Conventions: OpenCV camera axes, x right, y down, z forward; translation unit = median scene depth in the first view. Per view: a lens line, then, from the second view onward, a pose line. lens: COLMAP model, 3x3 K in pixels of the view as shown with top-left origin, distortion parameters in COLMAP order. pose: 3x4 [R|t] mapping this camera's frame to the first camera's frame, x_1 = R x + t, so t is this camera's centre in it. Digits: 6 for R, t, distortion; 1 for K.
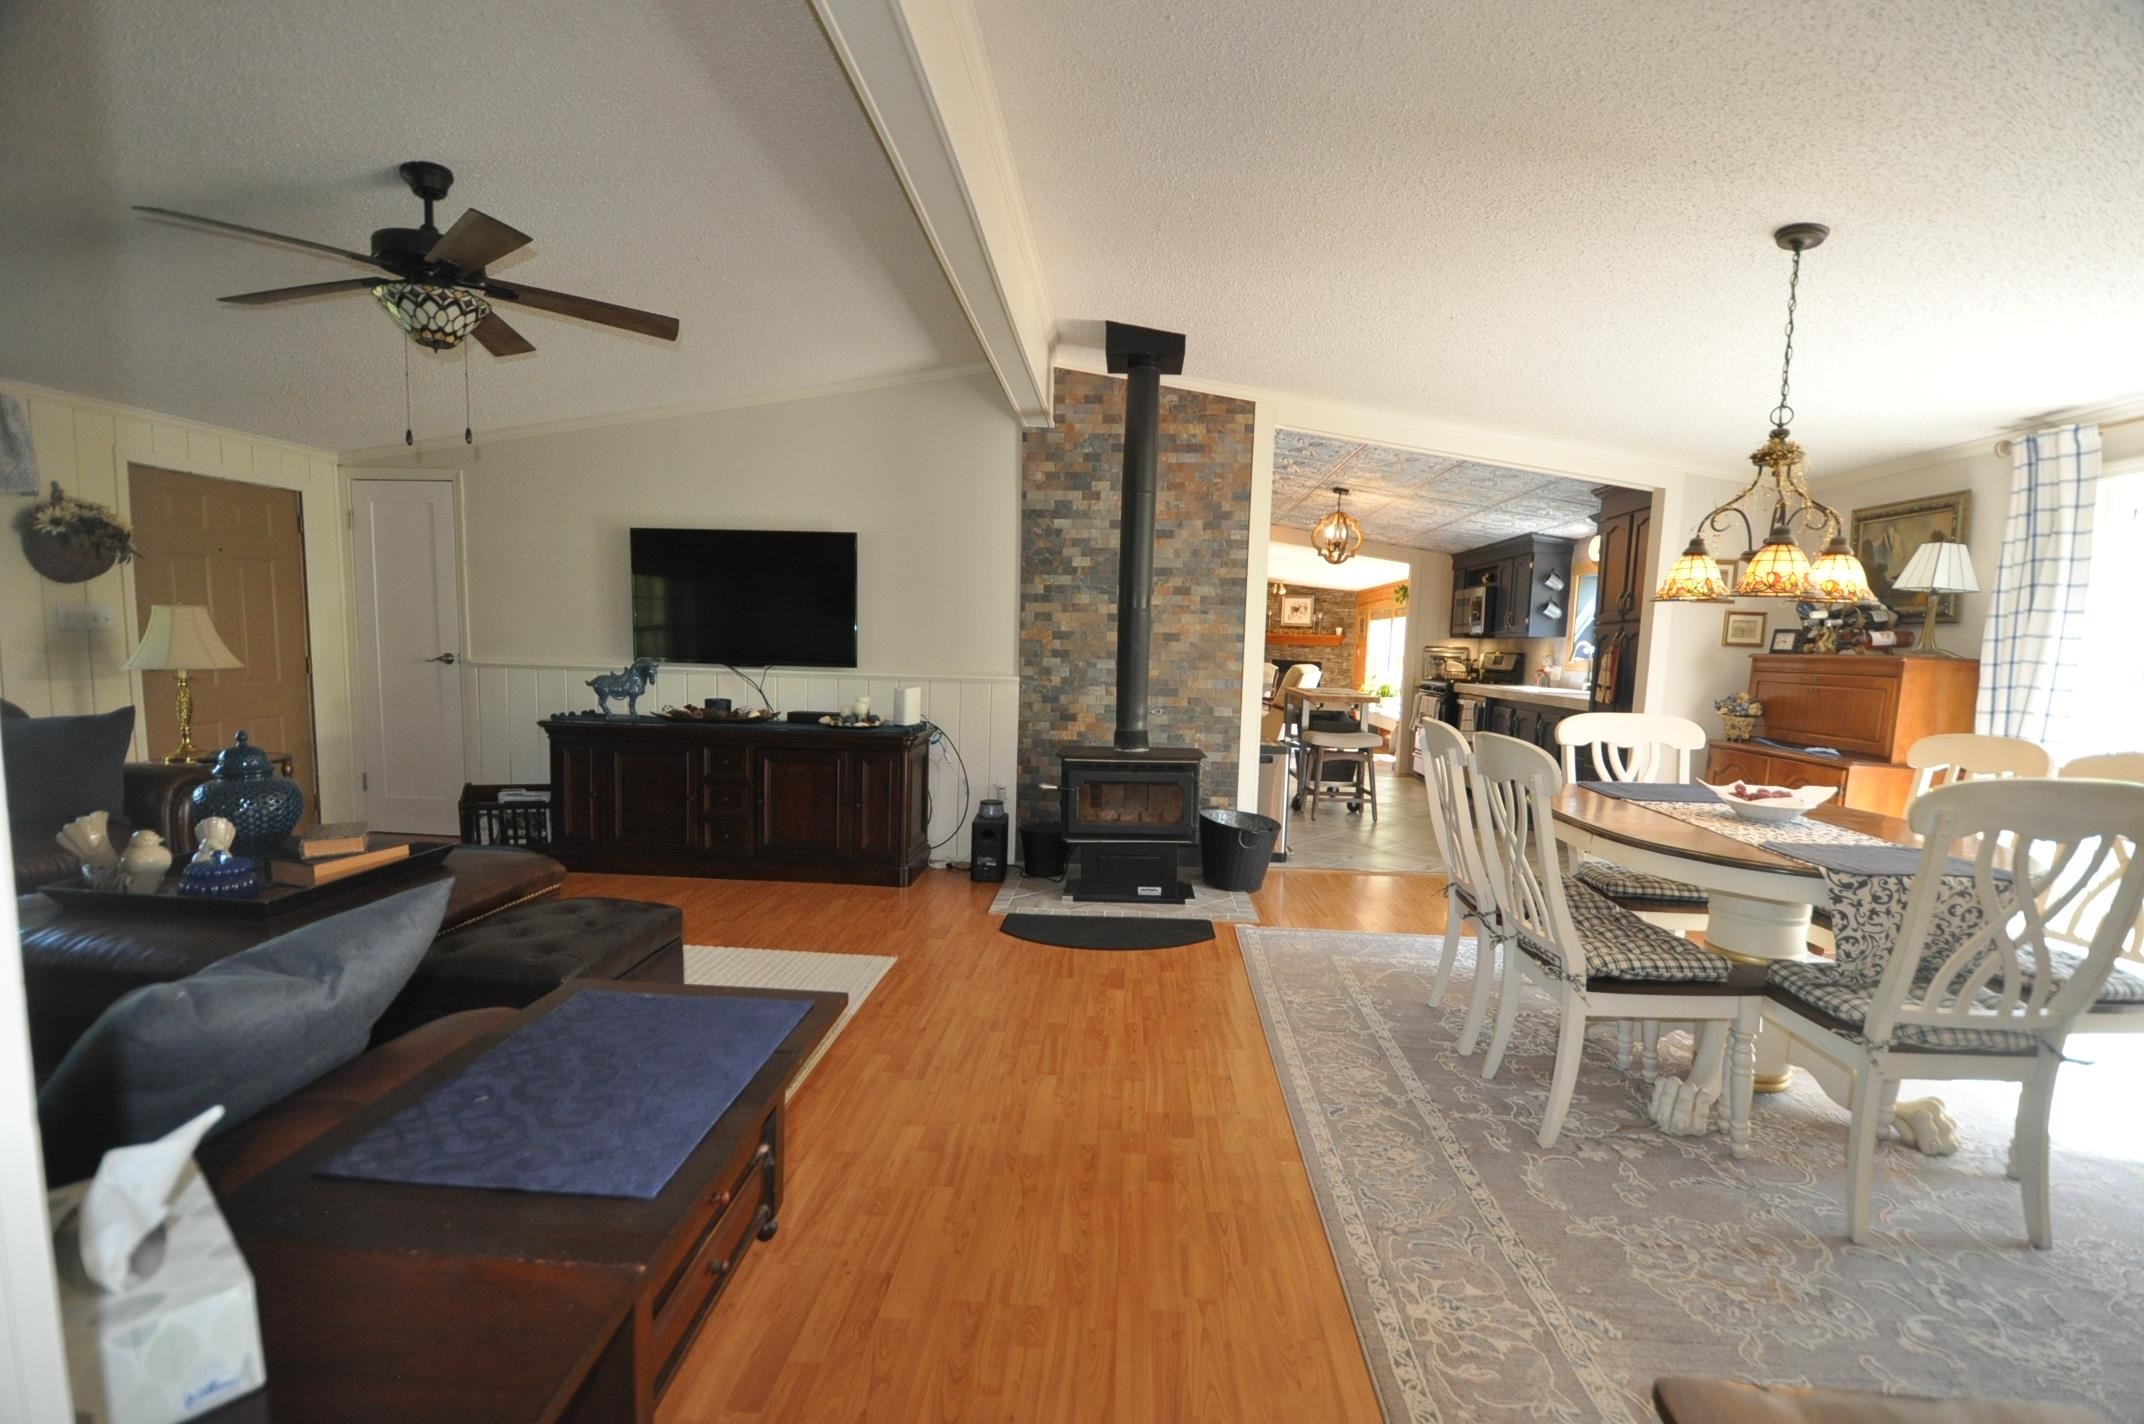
lens RADIAL K [[936.5, 0, 1073.1], [0, 936.5, 739.1], [0, 0, 1]] dist [0.015464, -0.022059]
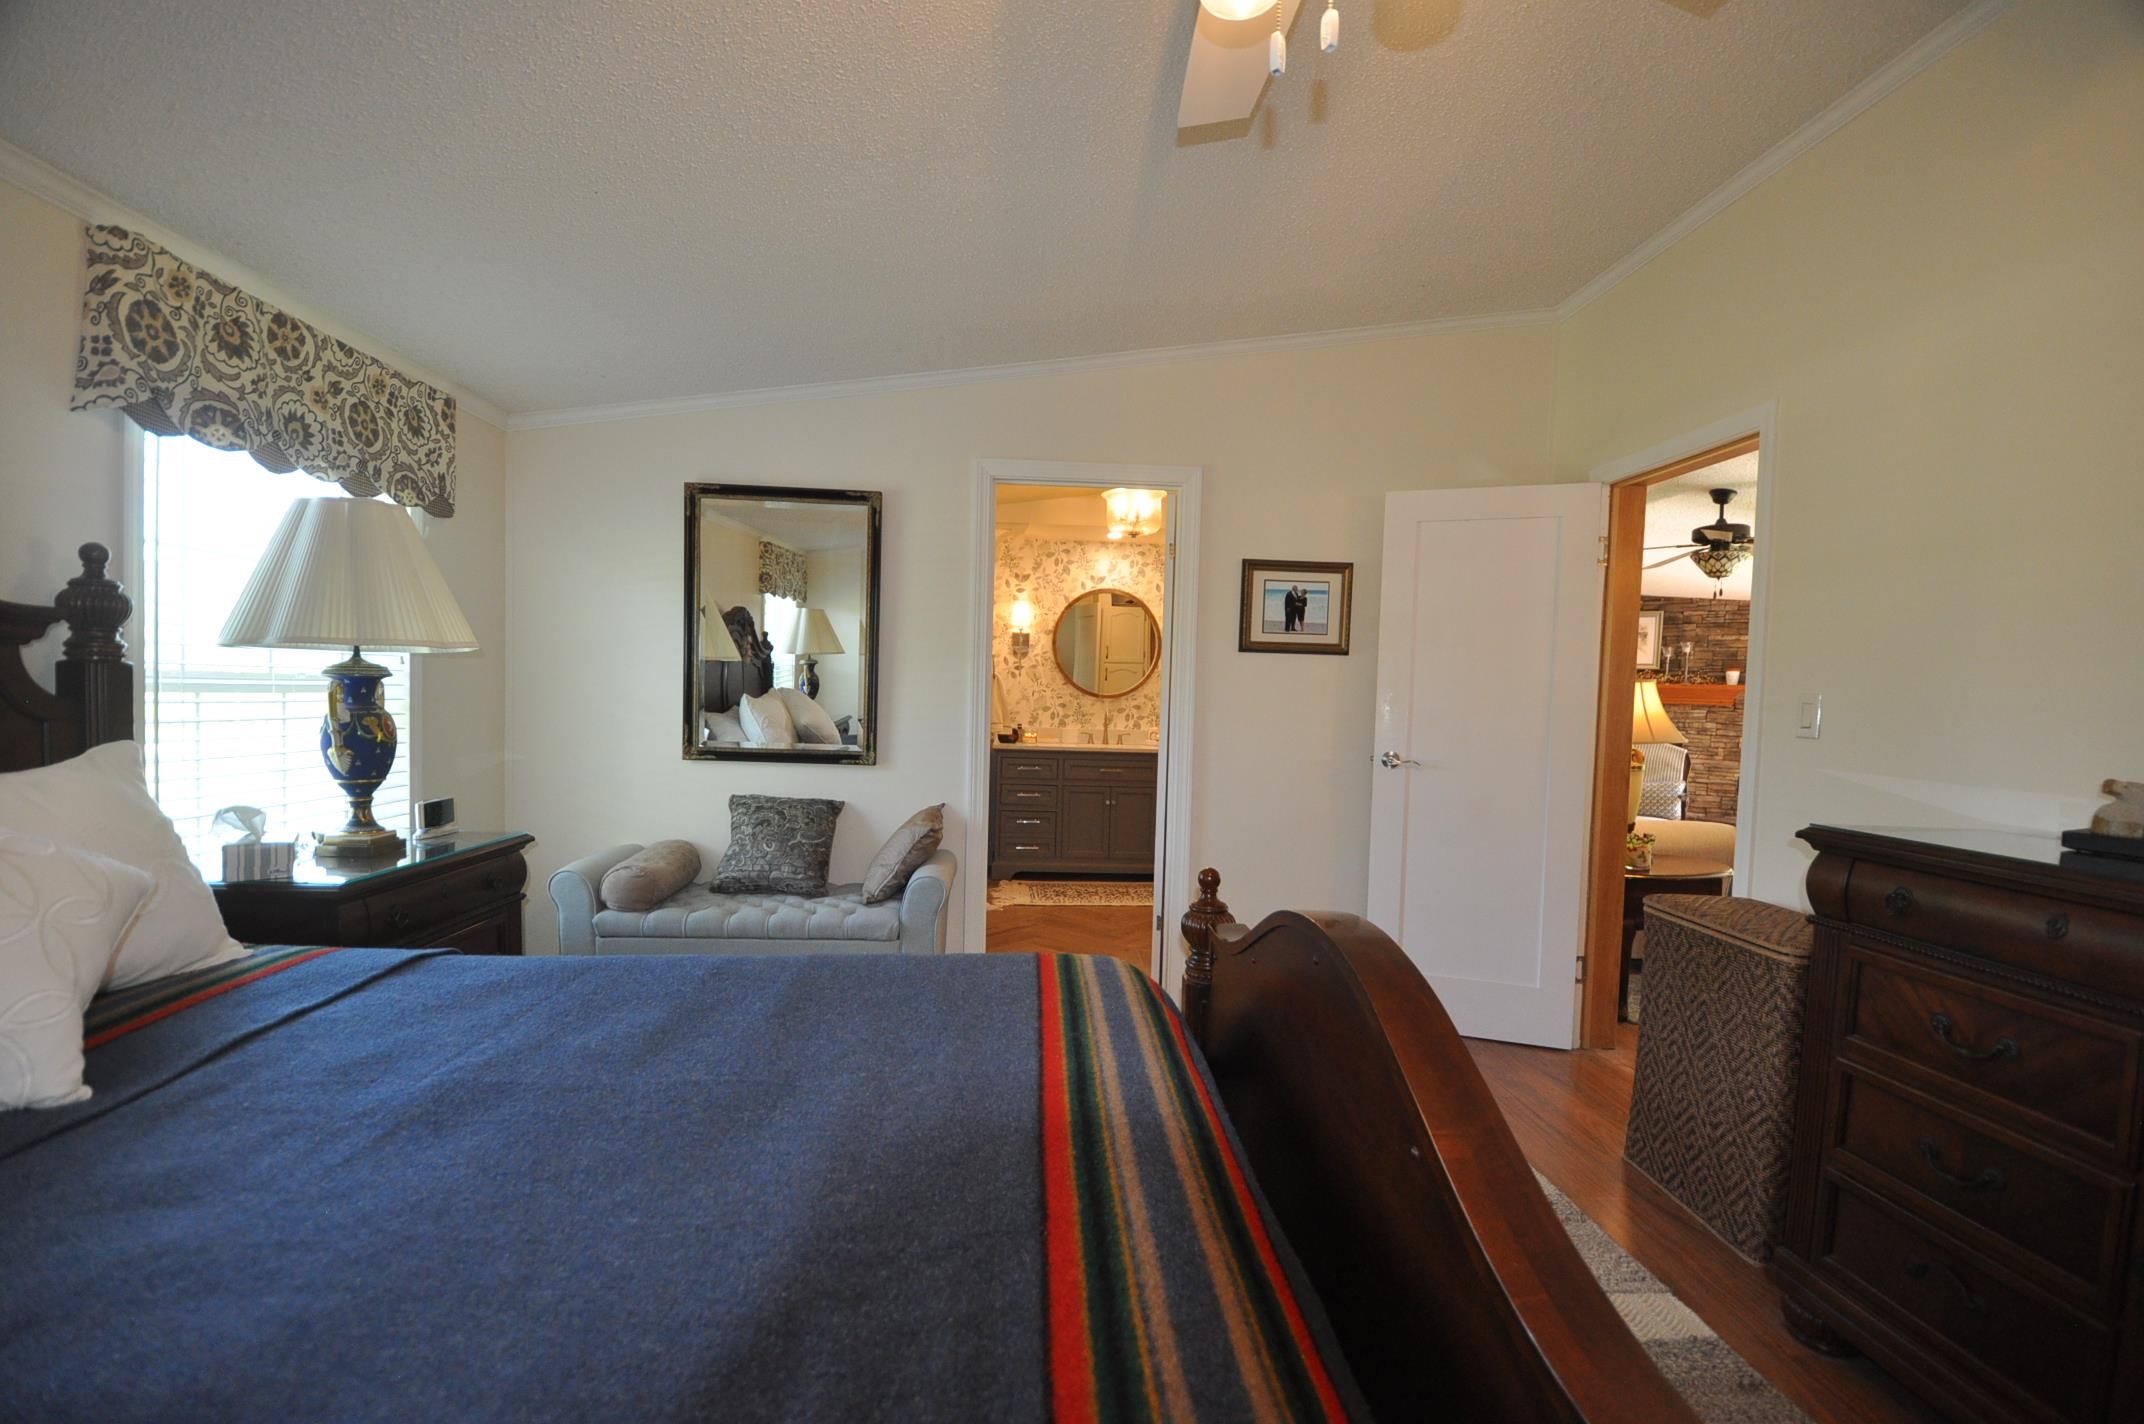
lens RADIAL K [[936.5, 0, 1073.1], [0, 936.5, 739.1], [0, 0, 1]] dist [0.015464, -0.022059]
pose [[0.993066, -0.004498, 0.117471, -0.449291], [0.011104, 0.998389, -0.055639, -0.170309], [-0.117032, 0.056558, 0.991516, 1.607620]]
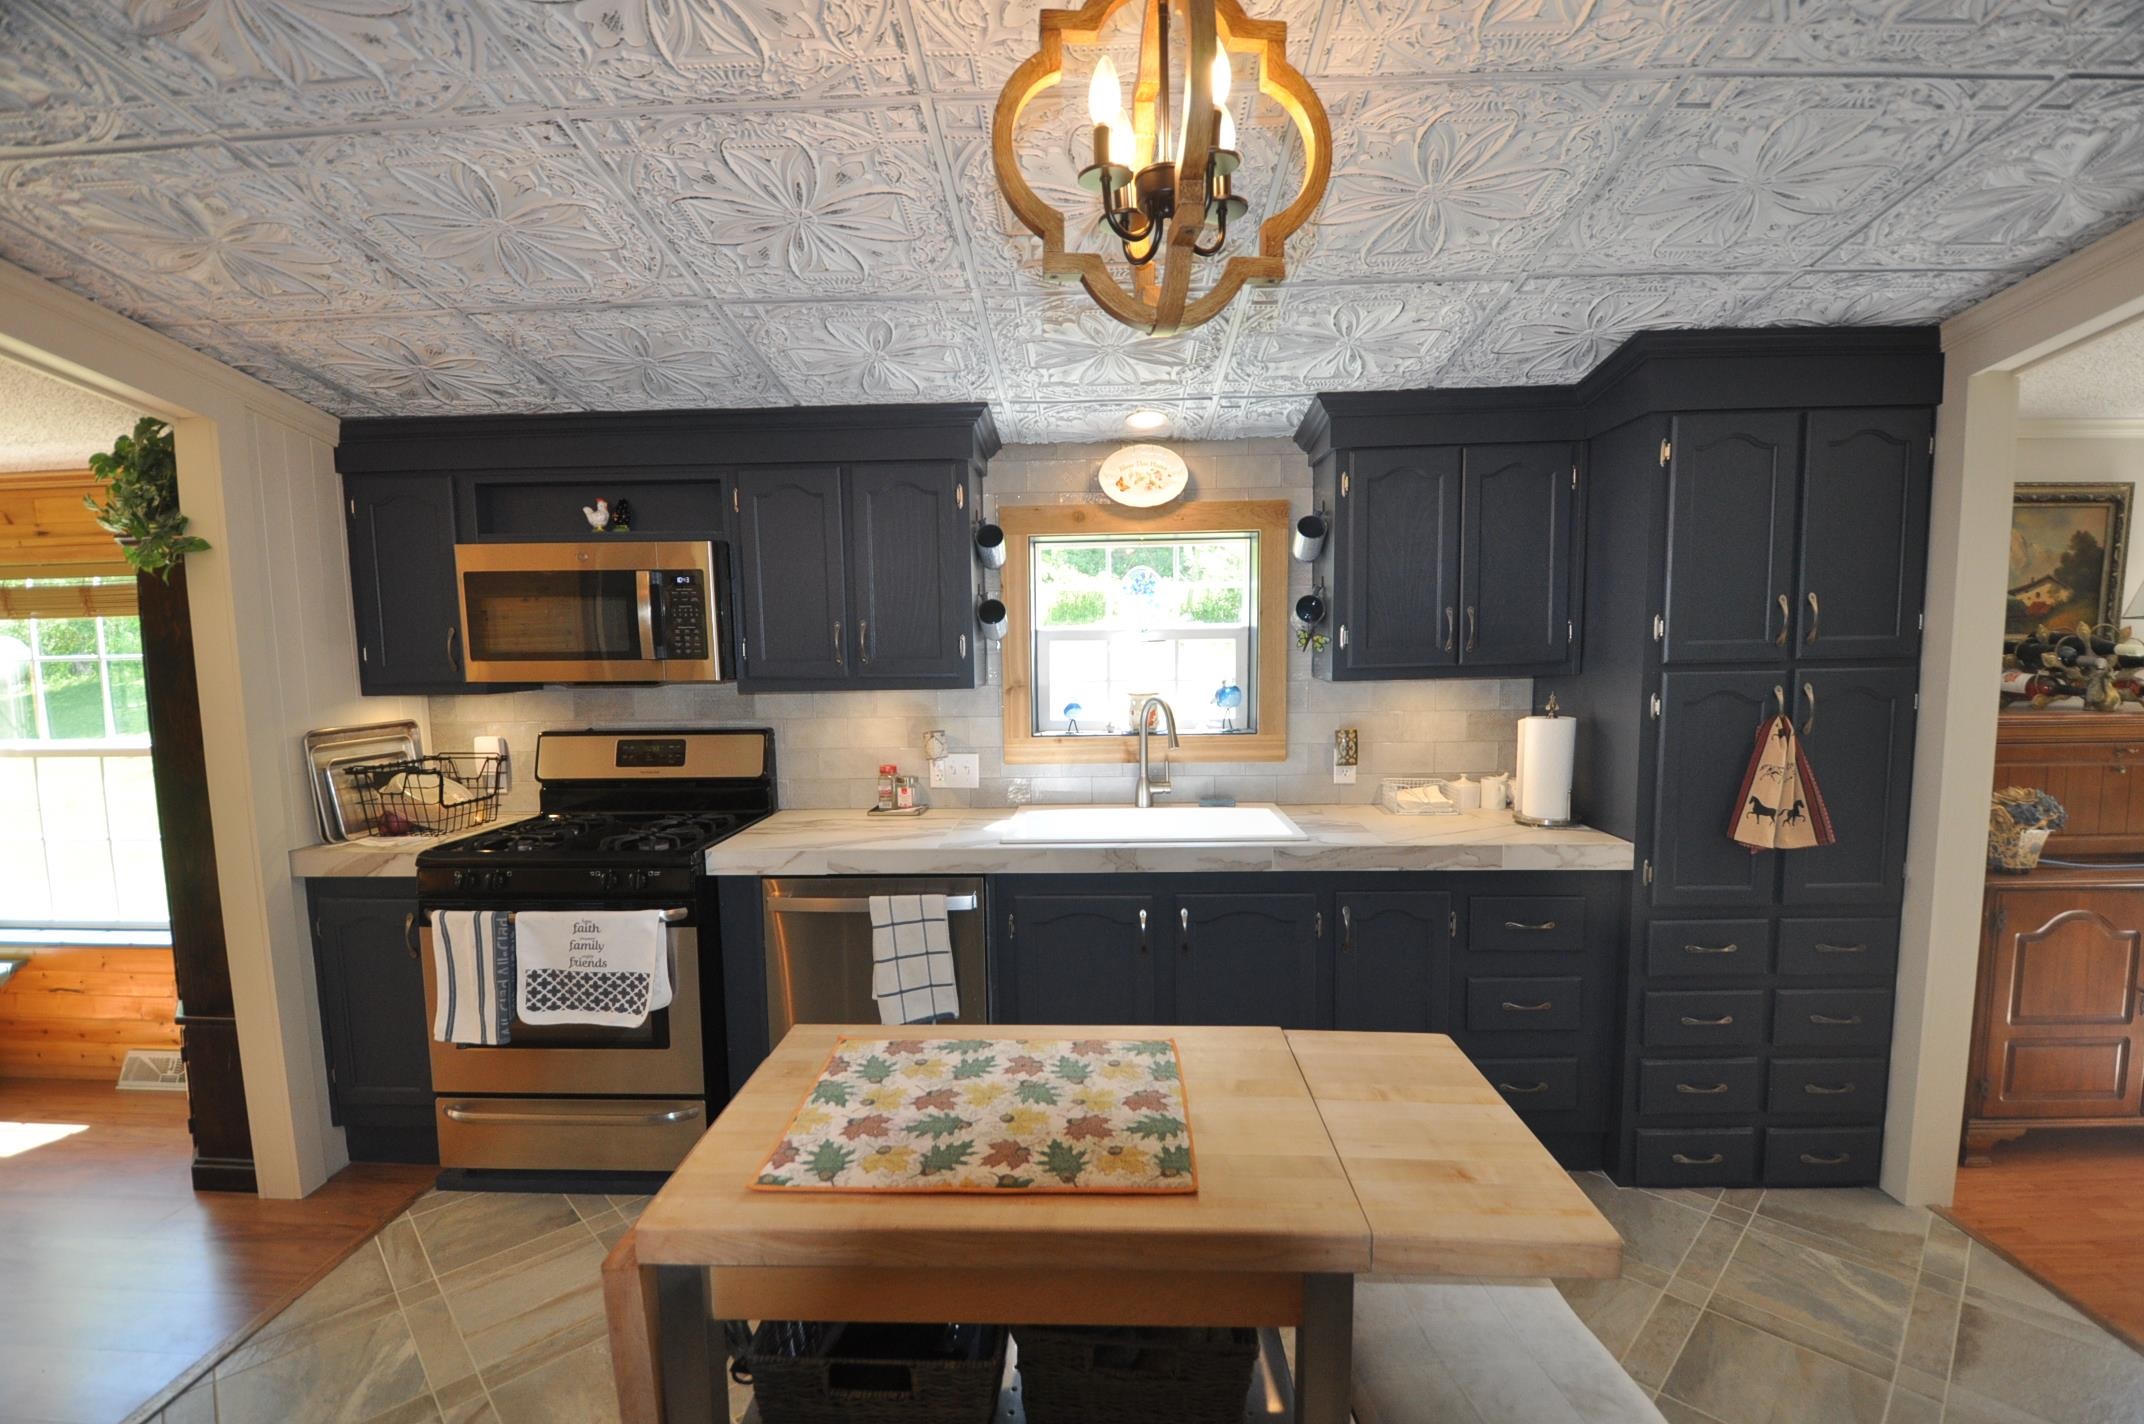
lens RADIAL K [[936.5, 0, 1073.1], [0, 936.5, 739.1], [0, 0, 1]] dist [0.015464, -0.022059]
pose [[-0.028793, -0.127816, 0.991380, 0.172711], [0.117444, 0.984489, 0.130339, -0.208374], [-0.992662, 0.120185, -0.013335, 1.509219]]
